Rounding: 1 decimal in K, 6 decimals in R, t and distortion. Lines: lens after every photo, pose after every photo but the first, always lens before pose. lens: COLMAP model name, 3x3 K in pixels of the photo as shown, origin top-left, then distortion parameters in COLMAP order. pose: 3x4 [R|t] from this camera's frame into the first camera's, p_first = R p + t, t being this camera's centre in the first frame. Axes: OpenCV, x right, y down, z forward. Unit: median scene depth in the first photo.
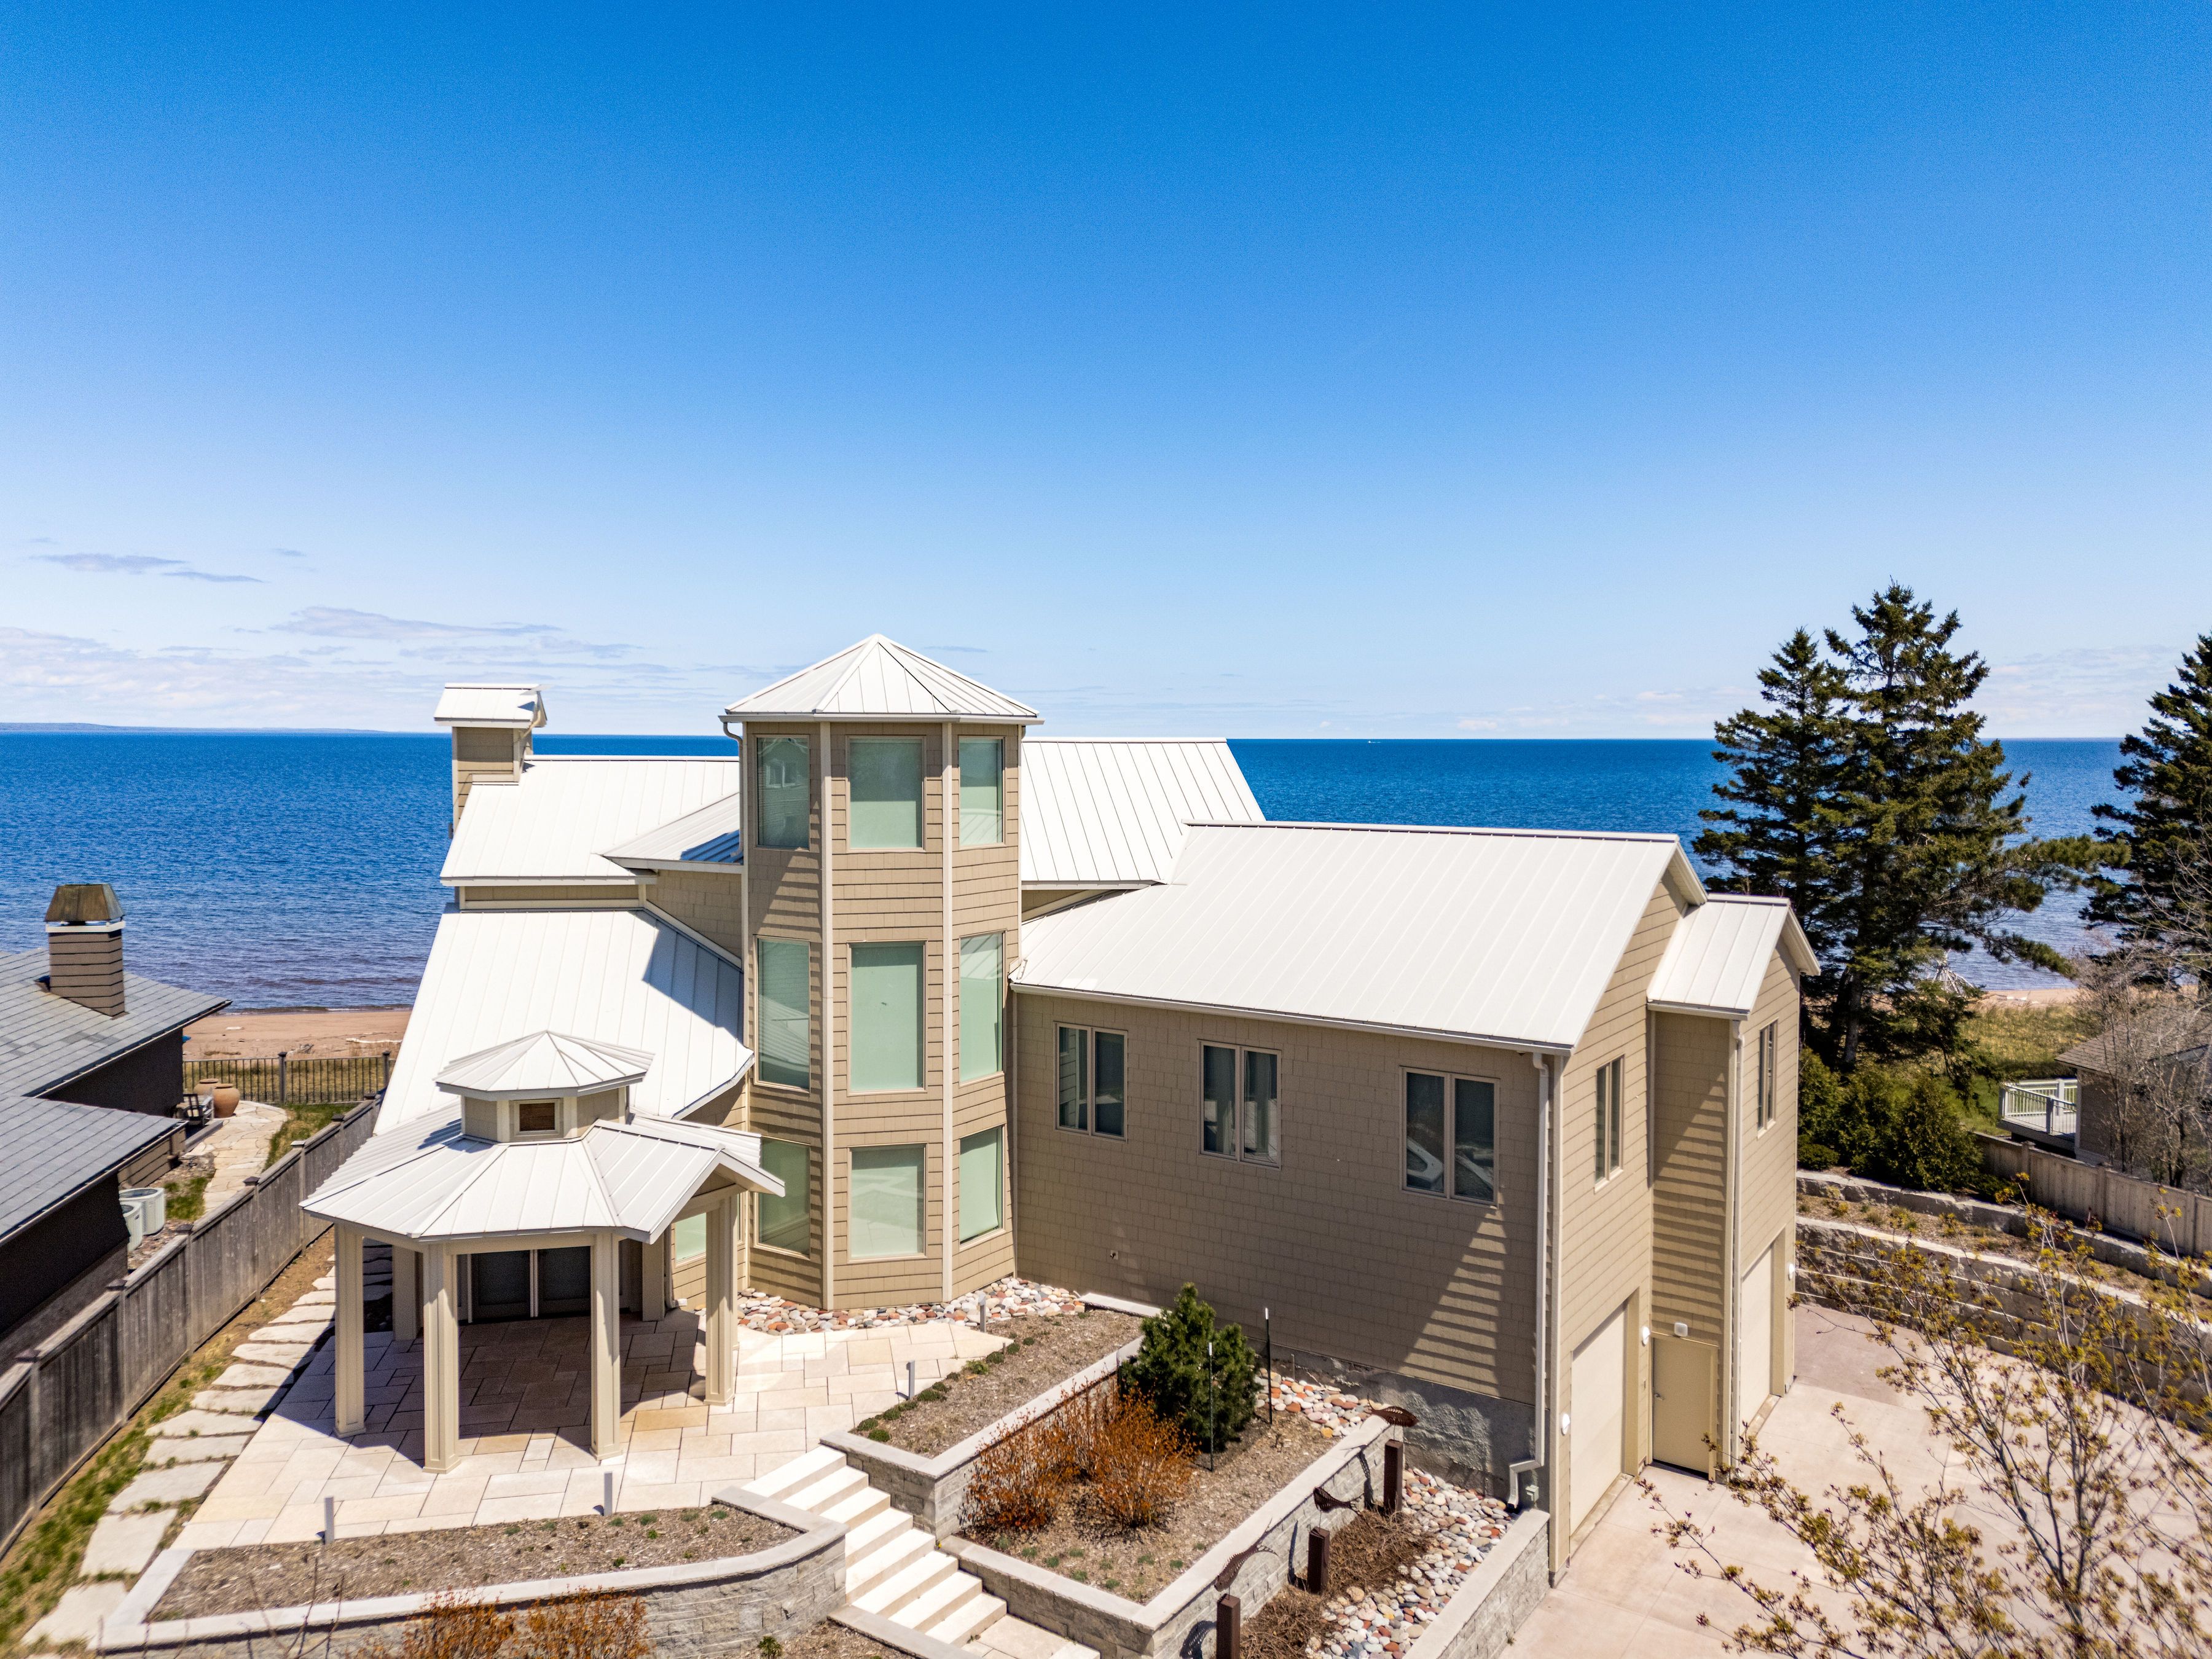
lens RADIAL K [[1599.2, 0, 1112.0], [0, 1599.2, 831.1], [0, 0, 1]] dist [0.079720, -0.075270]
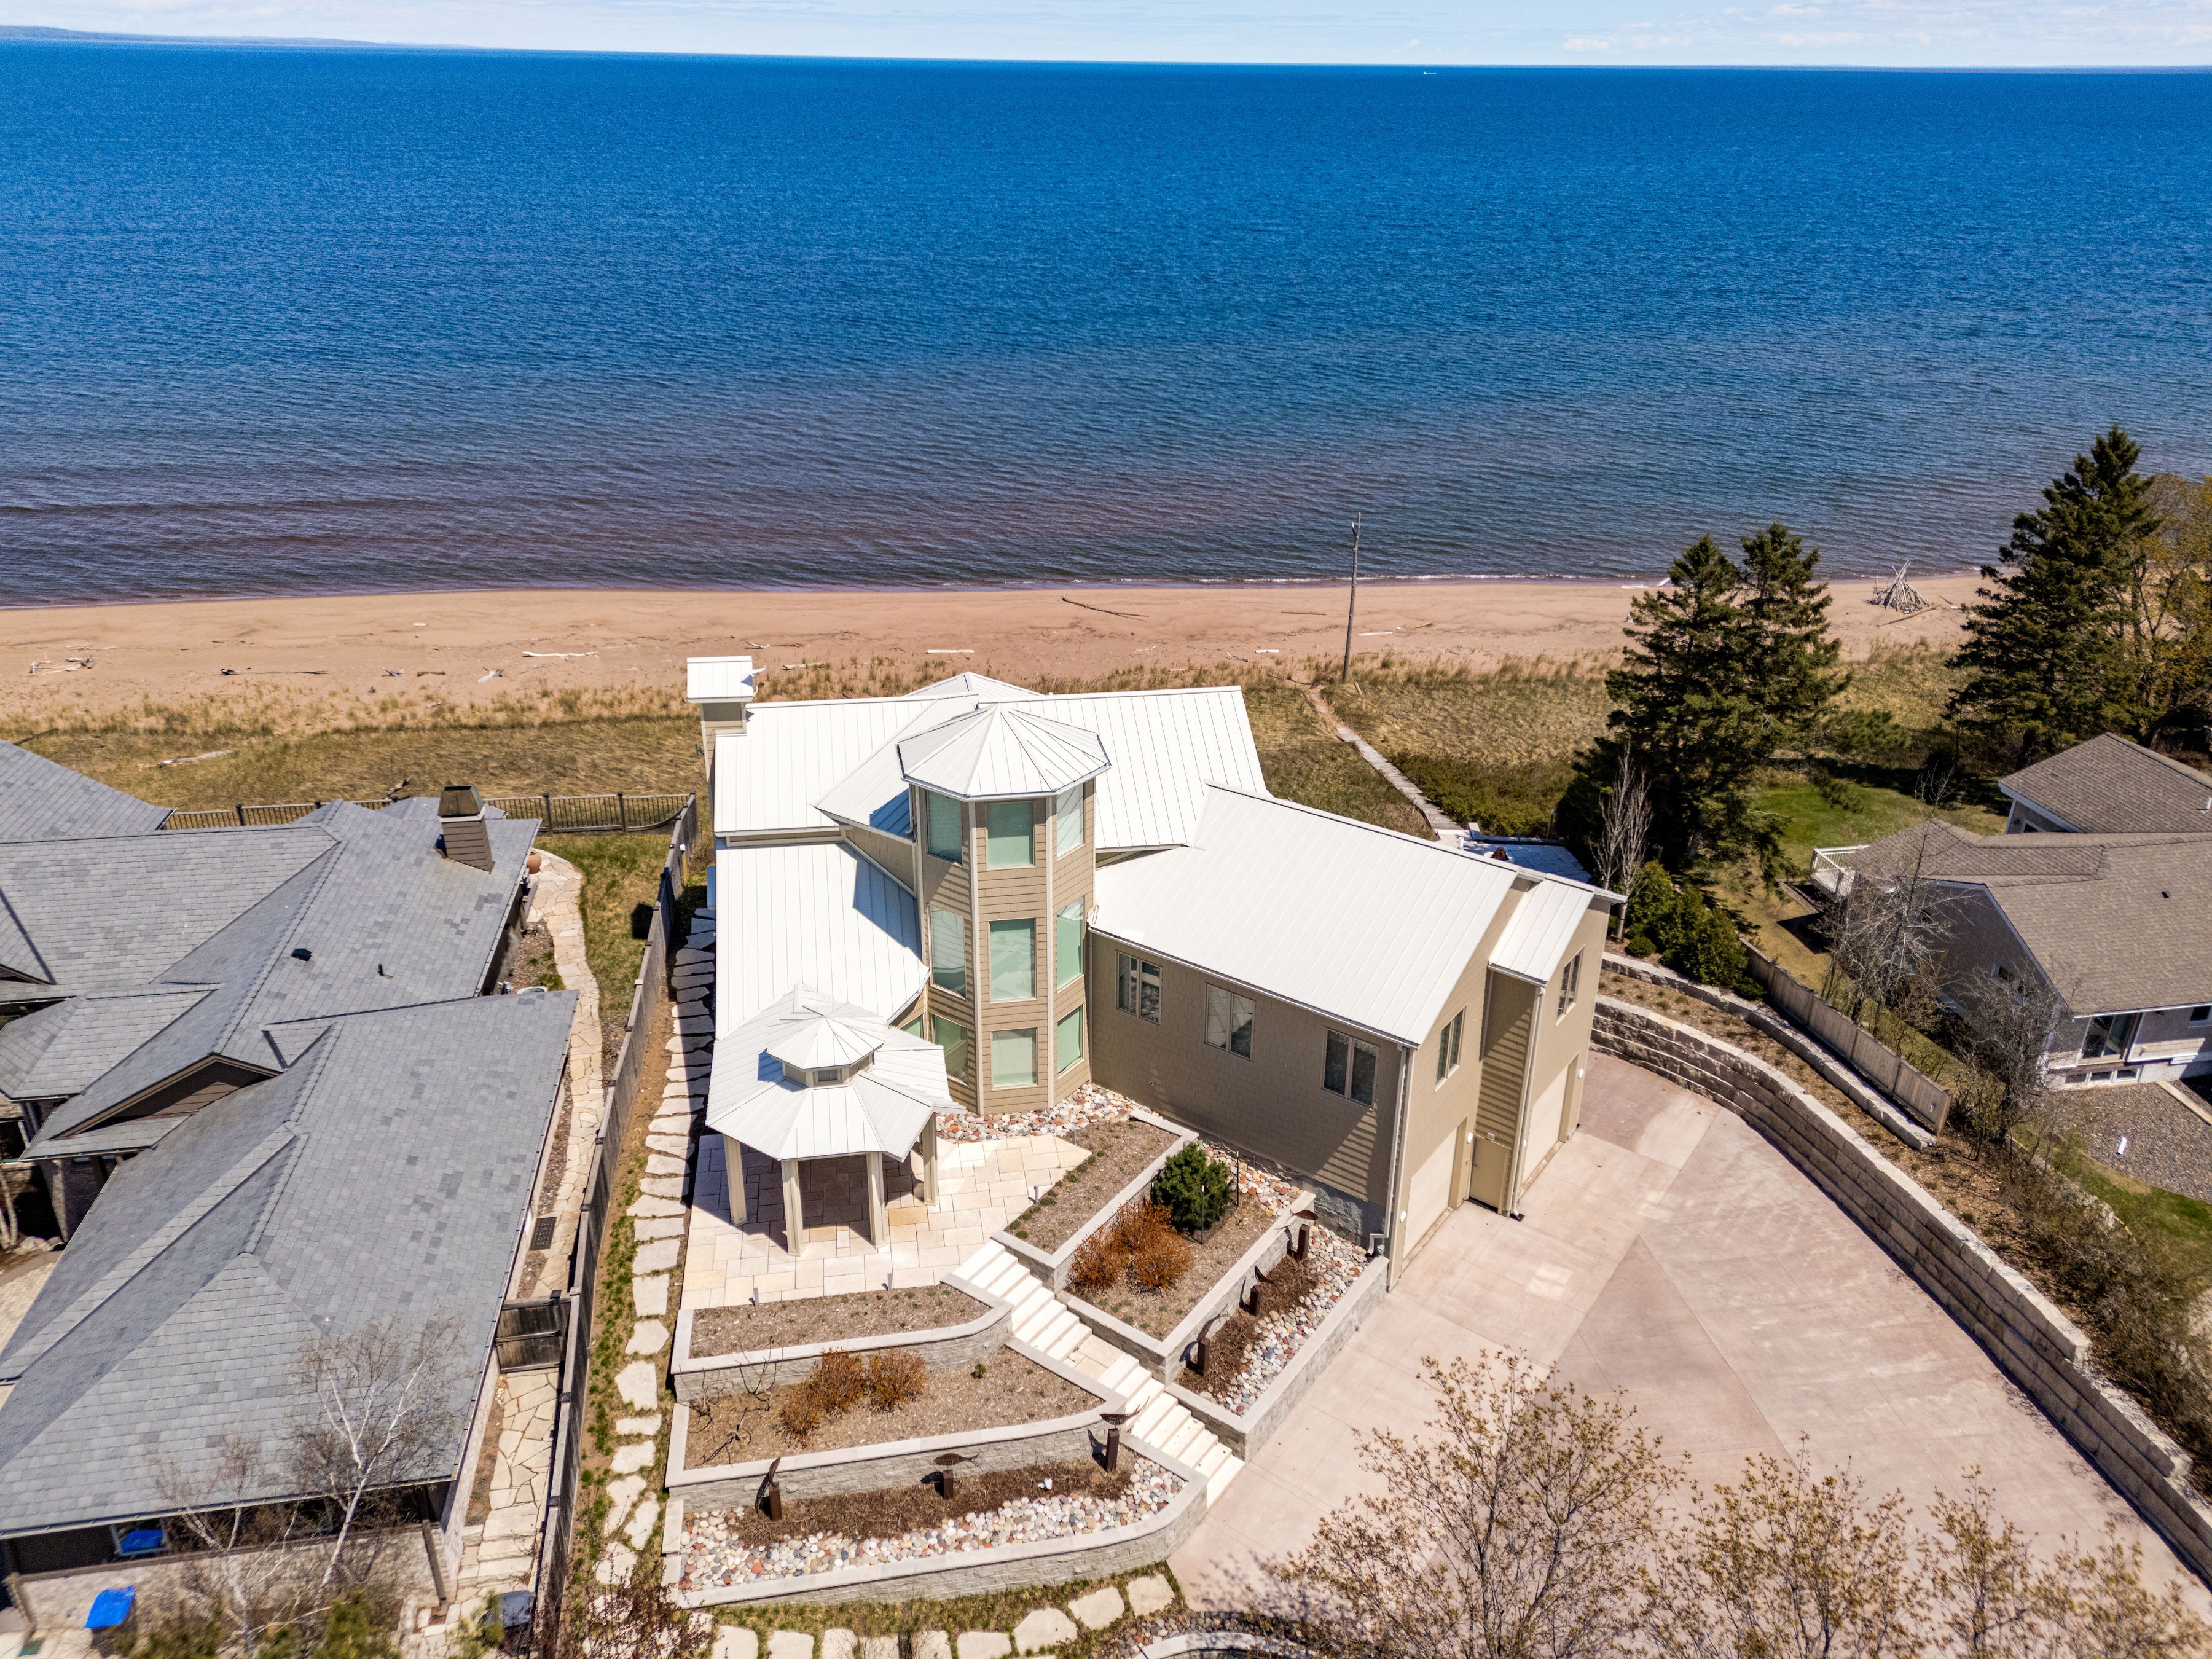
lens RADIAL K [[1566.6, 0, 1106.0], [0, 1566.6, 829.5], [0, 0, 1]] dist [0.127301, -0.231417]
pose [[0.999326, 0.020276, -0.030600, -0.001090], [-0.007630, 0.930134, 0.367141, -0.594221], [0.035906, -0.366660, 0.929662, -0.420484]]
